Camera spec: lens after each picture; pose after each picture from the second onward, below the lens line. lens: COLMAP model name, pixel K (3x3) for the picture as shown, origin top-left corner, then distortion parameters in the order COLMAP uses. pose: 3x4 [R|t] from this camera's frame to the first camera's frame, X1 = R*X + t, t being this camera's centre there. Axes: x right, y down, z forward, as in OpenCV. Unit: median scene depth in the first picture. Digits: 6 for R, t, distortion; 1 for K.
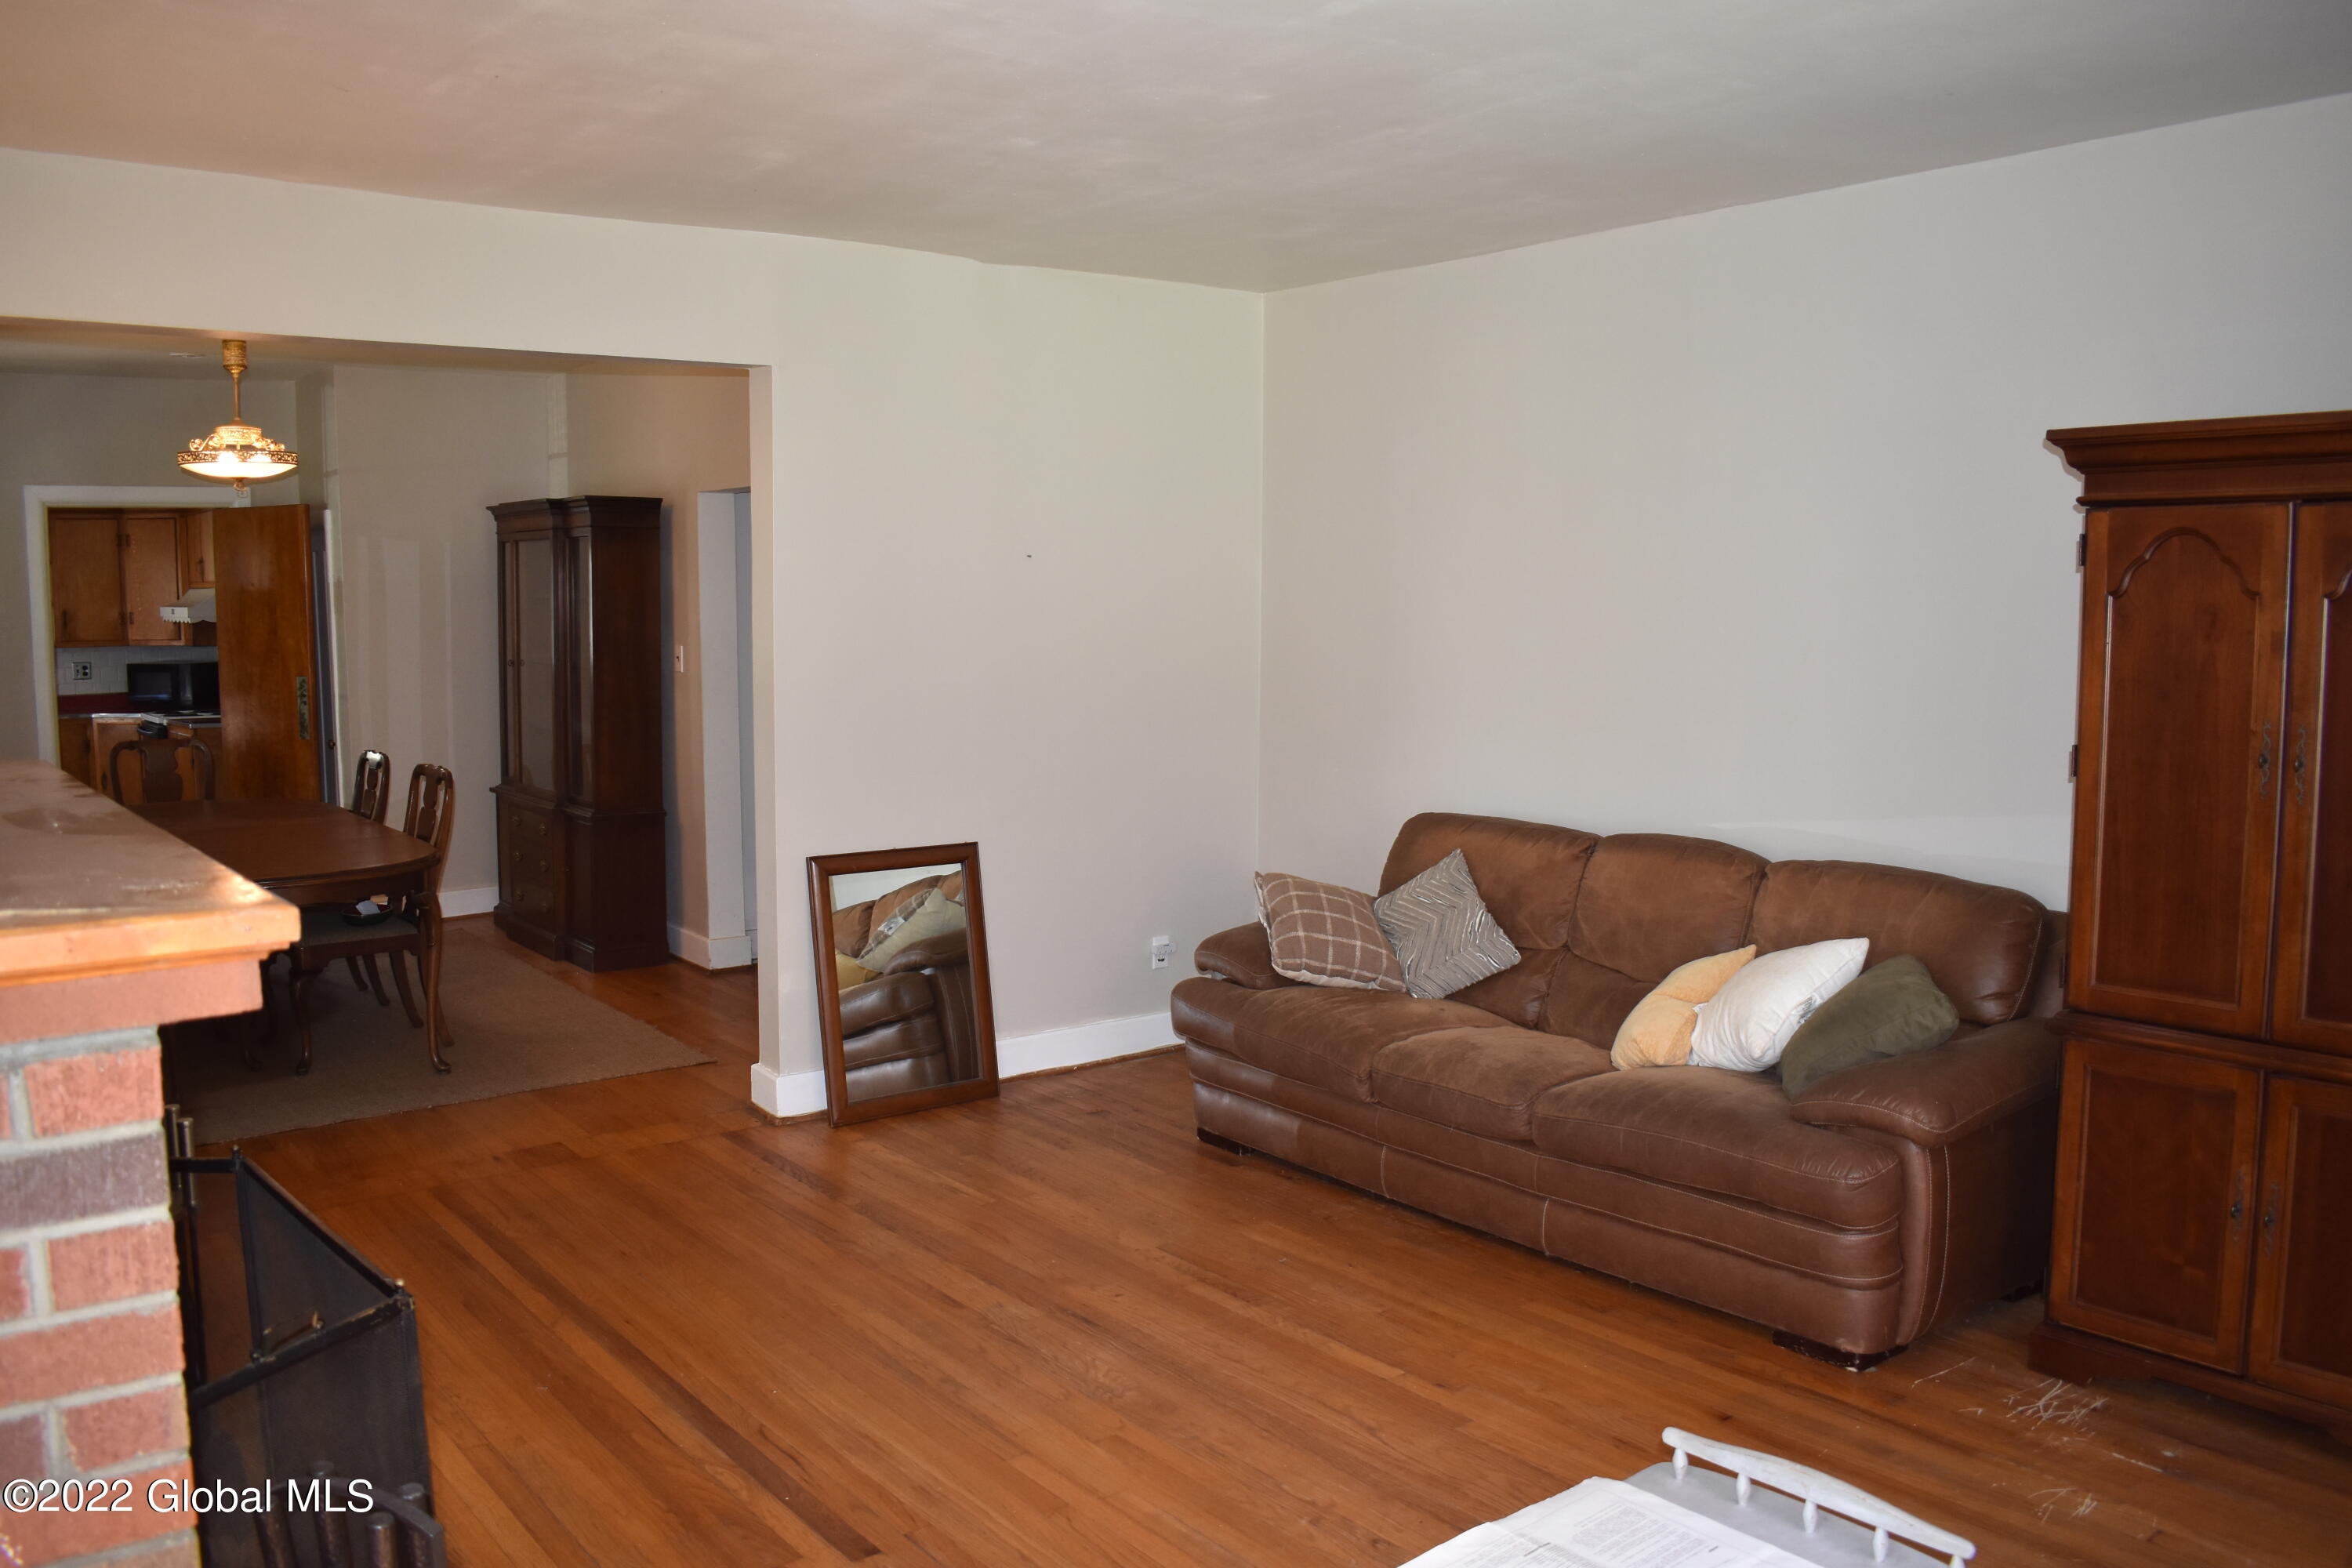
lens RADIAL K [[1856.1, 0, 1176.0], [0, 1856.1, 784.0], [0, 0, 1]] dist [-0.085358, 0.005131]
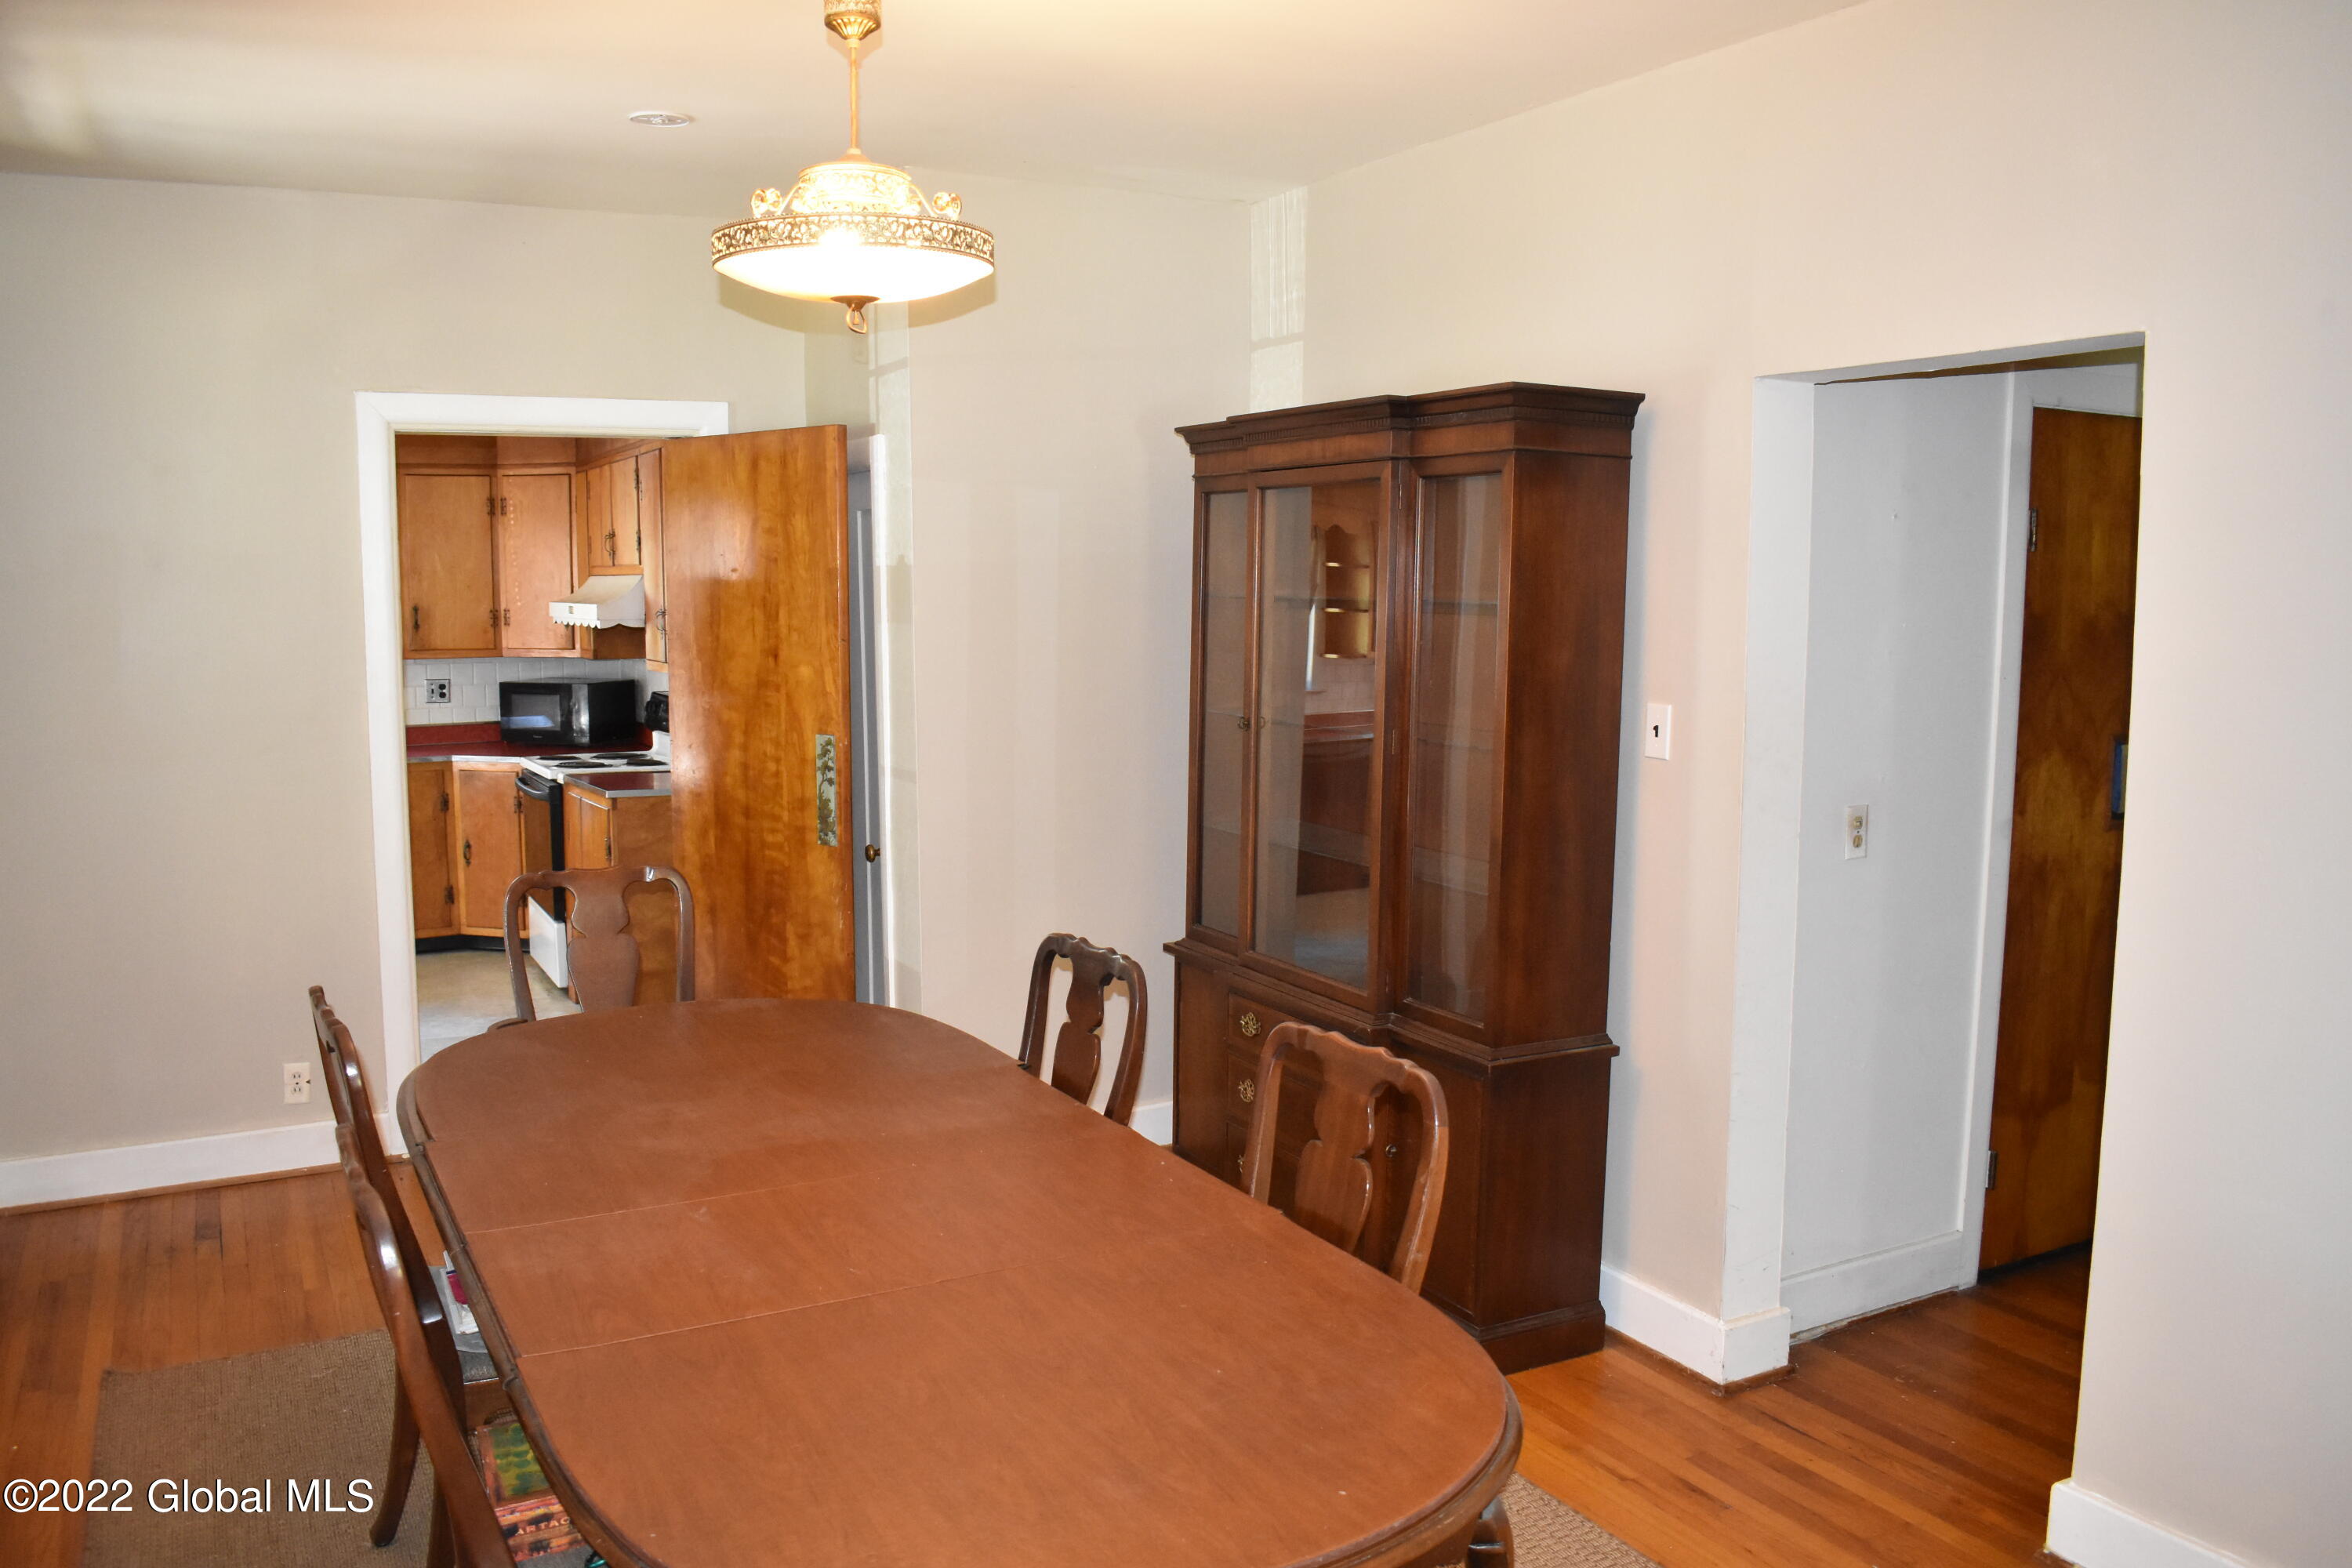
lens RADIAL K [[1856.1, 0, 1176.0], [0, 1856.1, 784.0], [0, 0, 1]] dist [-0.085358, 0.005131]
pose [[0.987790, 0.020600, -0.154425, -0.281113], [-0.020075, 0.999786, 0.004961, -0.047884], [0.154494, -0.001801, 0.987992, 0.446858]]
